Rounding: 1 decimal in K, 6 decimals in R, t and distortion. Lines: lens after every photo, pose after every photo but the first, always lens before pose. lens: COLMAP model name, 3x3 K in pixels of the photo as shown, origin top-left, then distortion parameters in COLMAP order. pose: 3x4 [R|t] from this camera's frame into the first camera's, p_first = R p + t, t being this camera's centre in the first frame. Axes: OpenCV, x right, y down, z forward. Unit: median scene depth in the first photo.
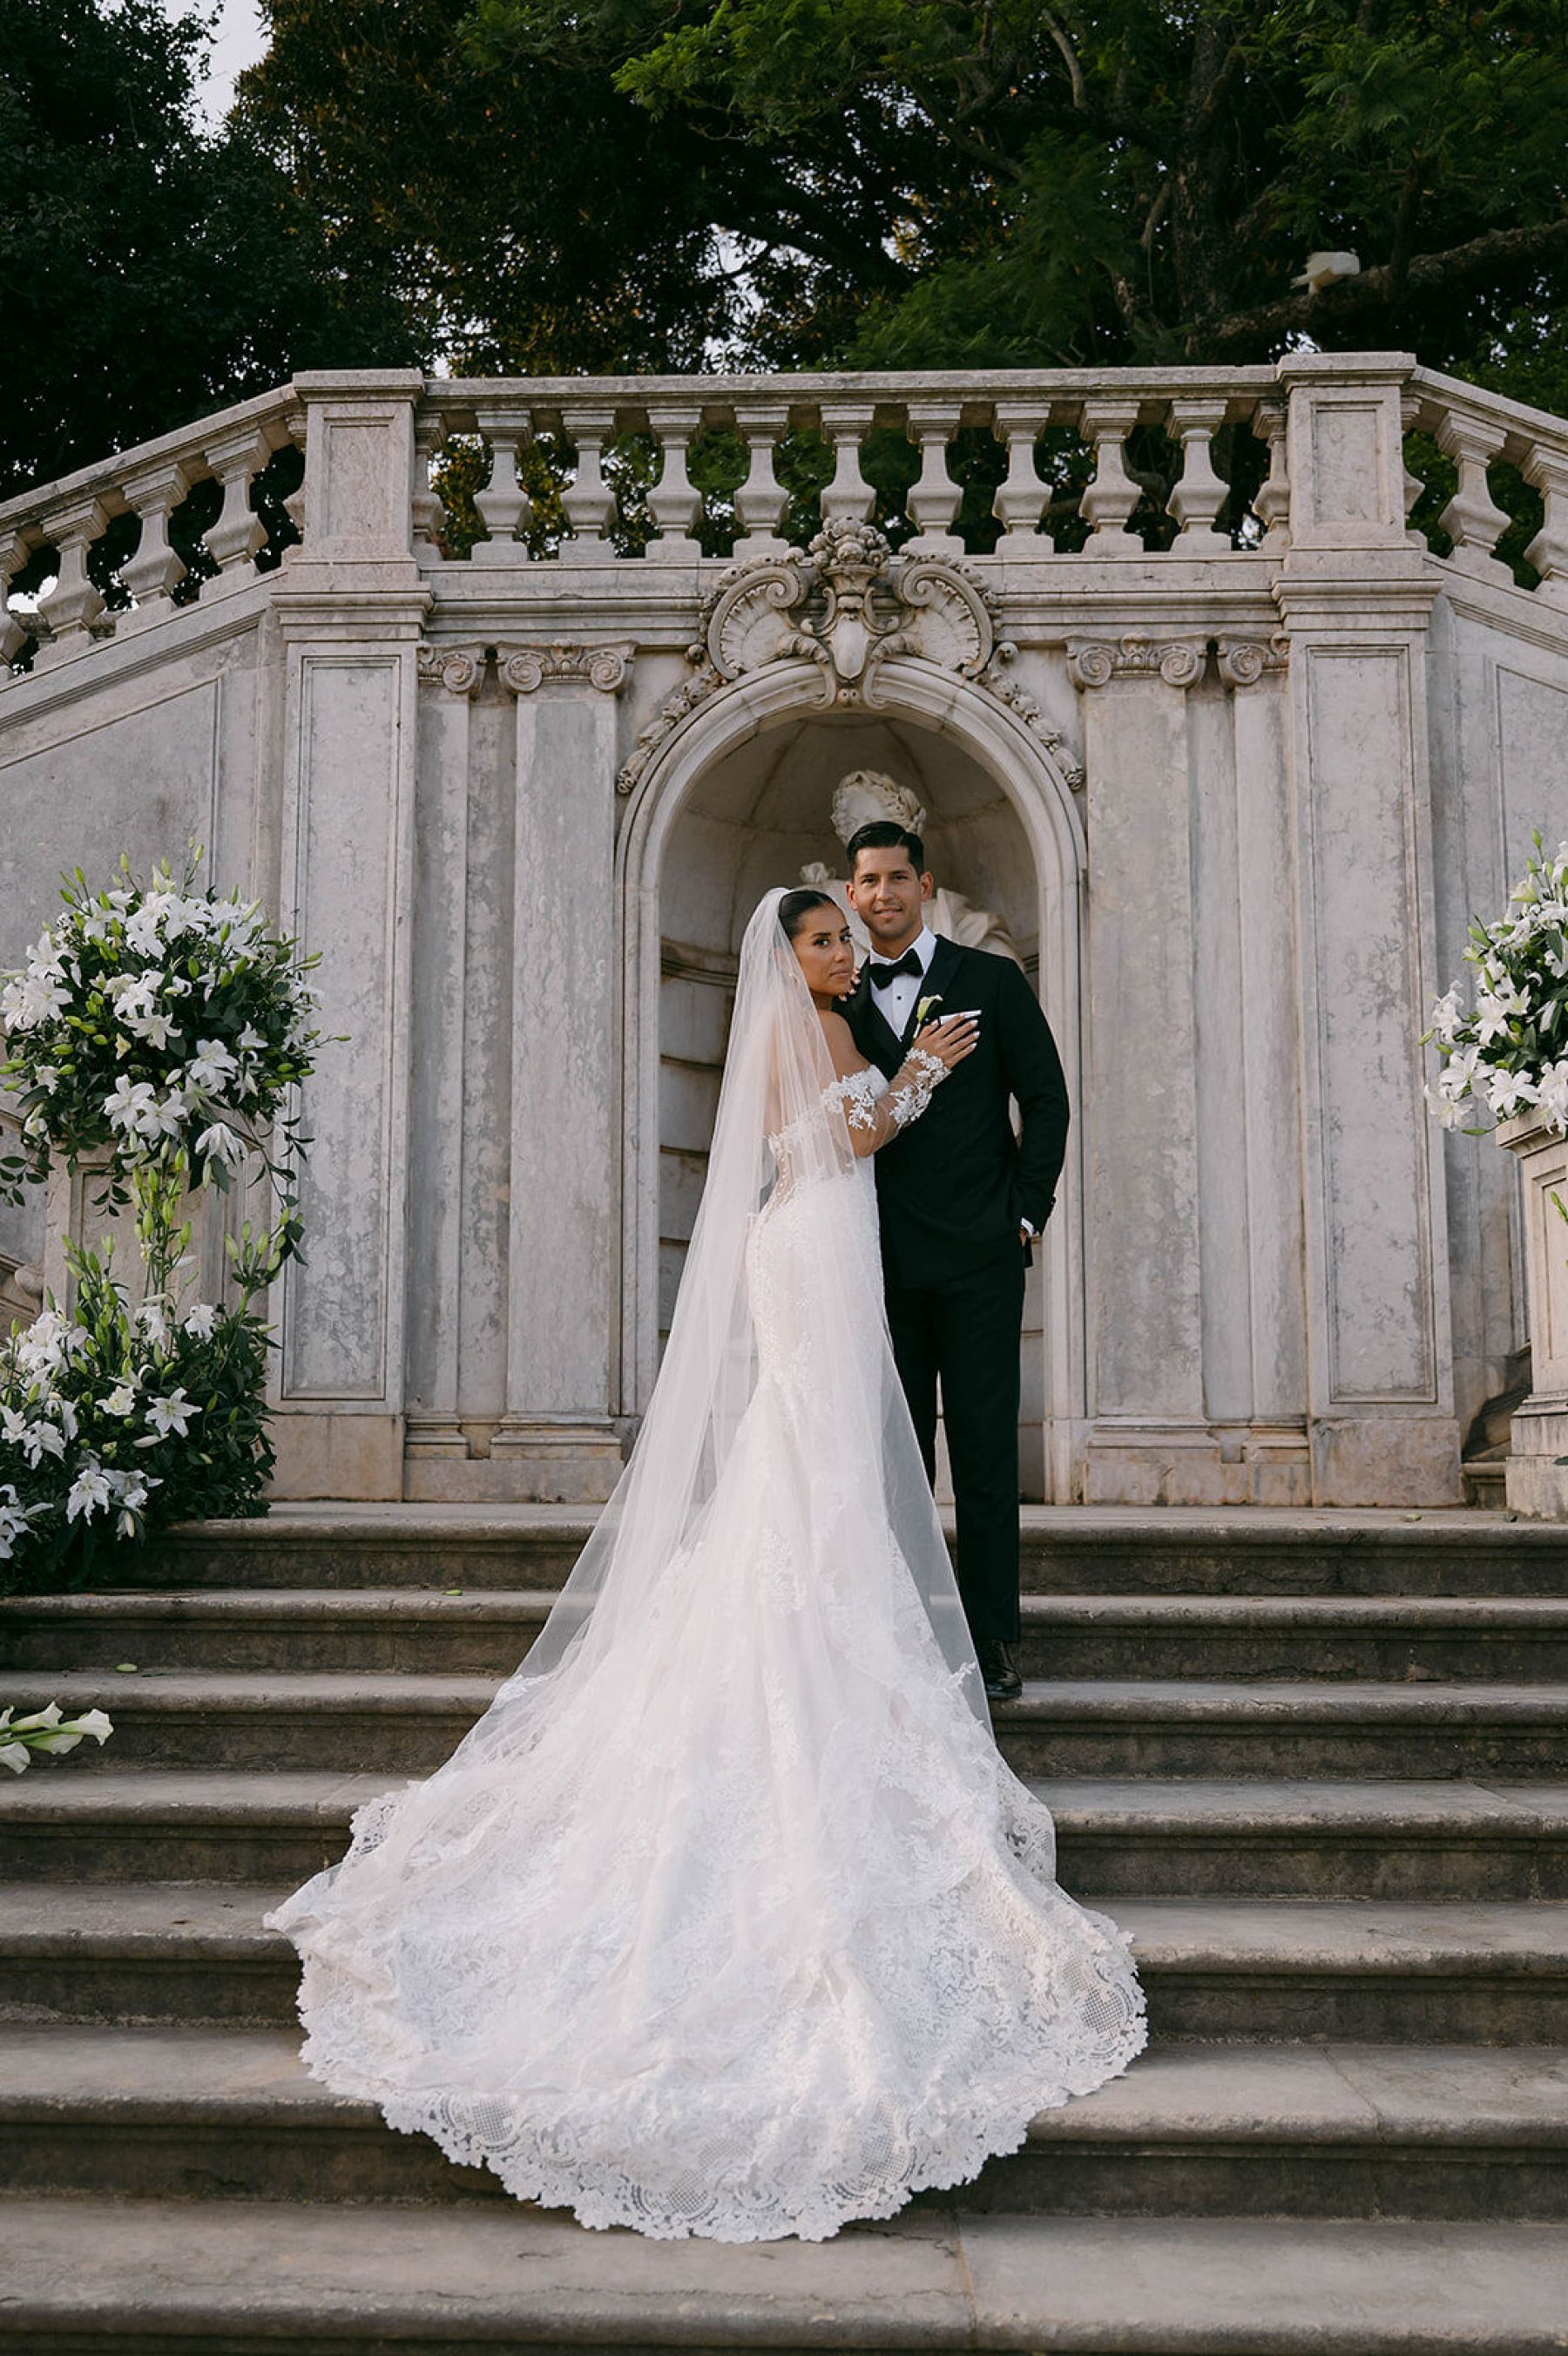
lens RADIAL K [[2278.7, 0, 670.0], [0, 2278.7, 1171.4], [0, 0, 1]] dist [-0.001559, 0.002384]
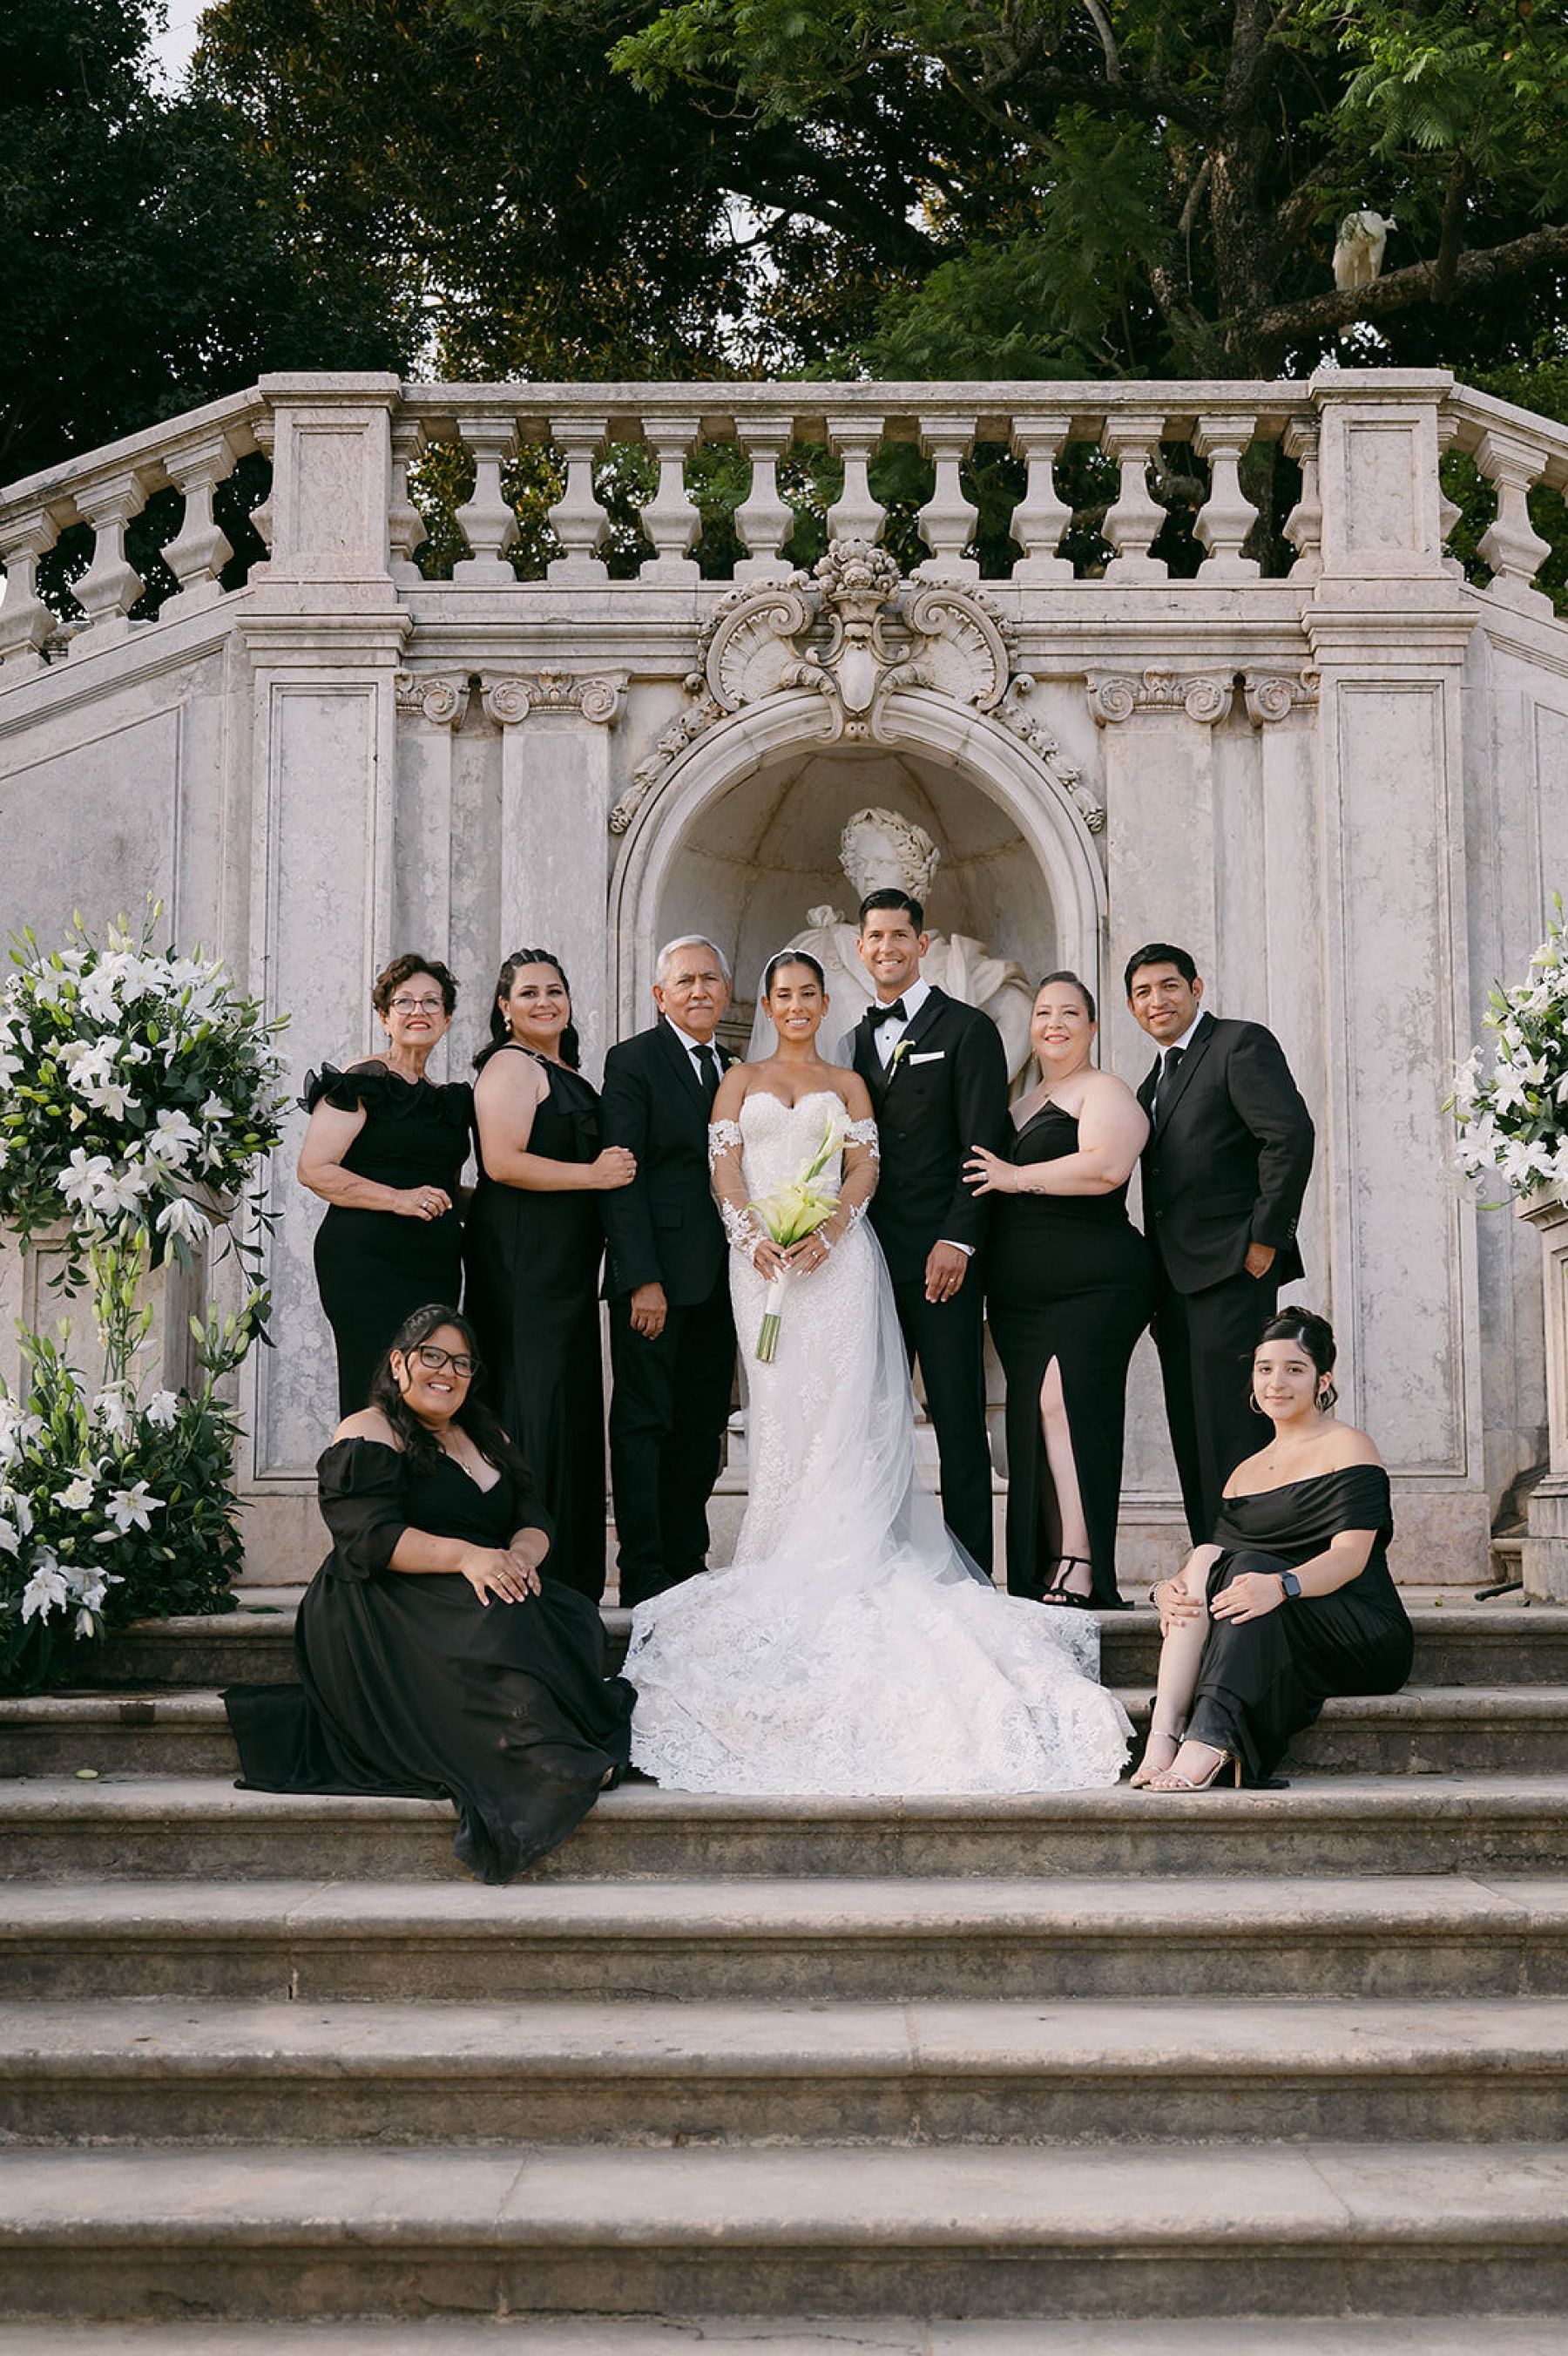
lens RADIAL K [[2463.9, 0, 789.2], [0, 2463.9, 1280.4], [0, 0, 1]] dist [0.000327, -0.002233]
pose [[0.999110, -0.002780, 0.042086, 0.007219], [0.001616, 0.999616, 0.027654, -0.009598], [-0.042147, -0.027562, 0.998731, -0.021858]]
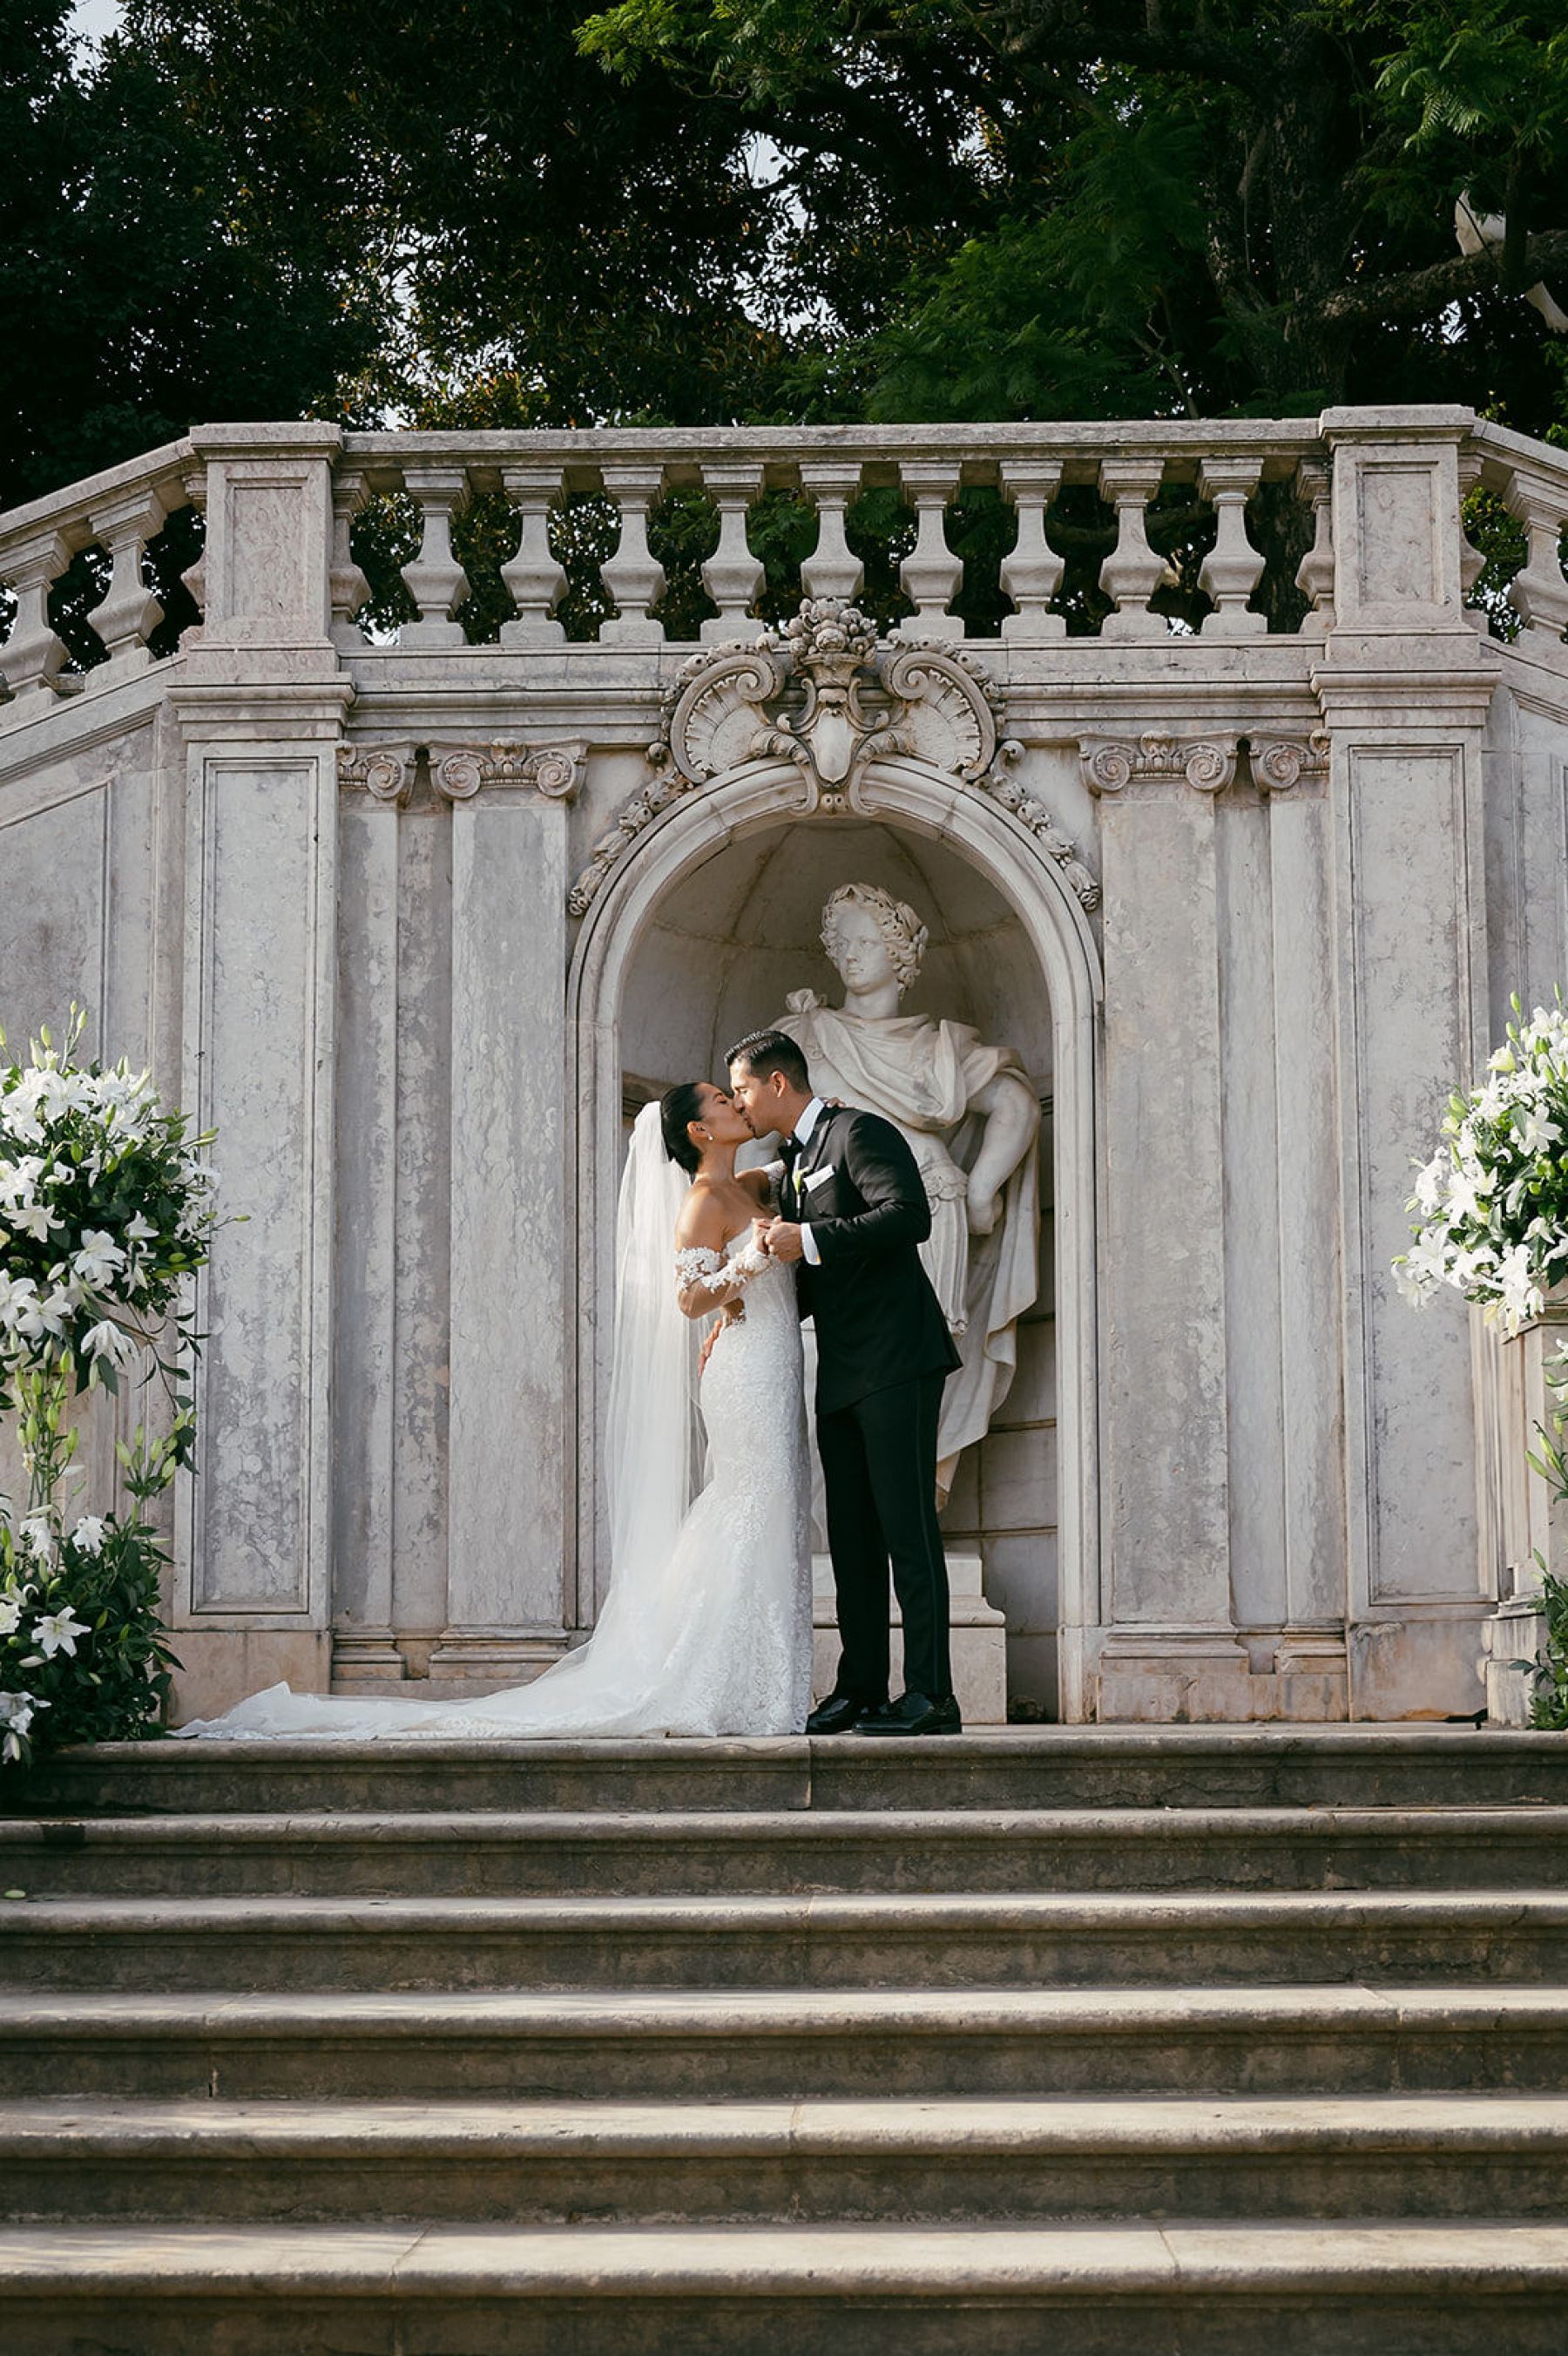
lens RADIAL K [[2947.6, 0, 801.6], [0, 2947.6, 1411.8], [0, 0, 1]] dist [-0.011102, -0.015268]
pose [[0.999644, -0.009100, 0.025064, 0.036315], [0.008179, 0.999297, 0.036587, -0.016560], [-0.025379, -0.036369, 0.999016, -0.138100]]
